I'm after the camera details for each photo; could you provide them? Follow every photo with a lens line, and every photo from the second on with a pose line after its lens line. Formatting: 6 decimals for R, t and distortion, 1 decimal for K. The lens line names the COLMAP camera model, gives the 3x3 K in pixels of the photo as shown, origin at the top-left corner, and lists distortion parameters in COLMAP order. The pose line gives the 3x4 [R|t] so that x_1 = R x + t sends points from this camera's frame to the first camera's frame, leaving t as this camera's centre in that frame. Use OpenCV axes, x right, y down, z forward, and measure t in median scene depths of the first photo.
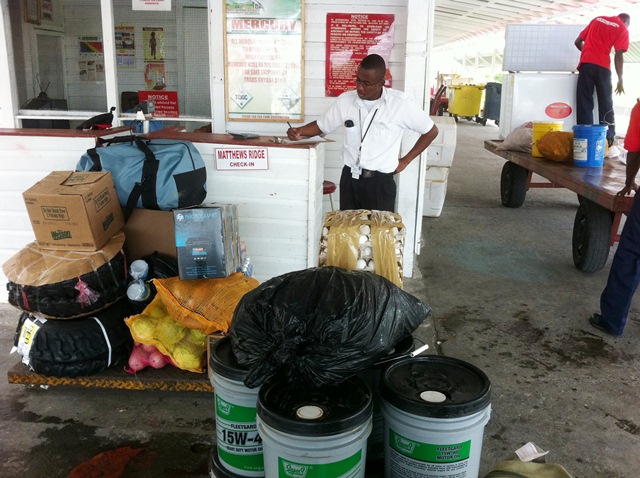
lens RADIAL K [[550.6, 0, 320.0], [0, 550.6, 239.0], [0, 0, 1]] dist [-0.011766, -0.009688]
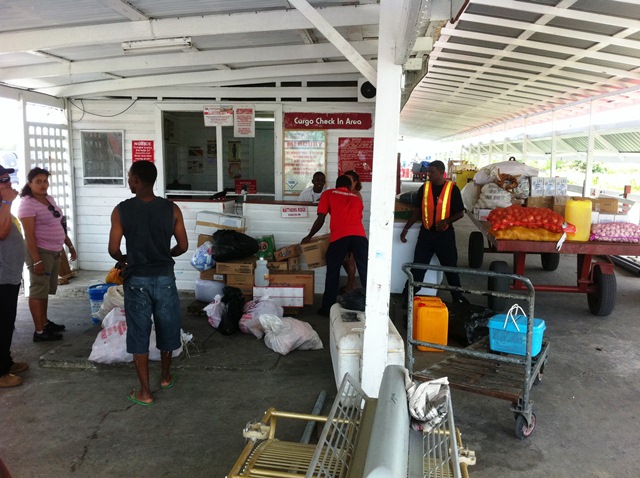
lens RADIAL K [[540.4, 0, 320.0], [0, 540.4, 239.0], [0, 0, 1]] dist [0.002895, 0.000523]
pose [[0.998436, -0.004912, -0.055685, 0.047450], [-0.003238, 0.989379, -0.145323, 0.182453], [0.055808, 0.145276, 0.987816, -0.716045]]
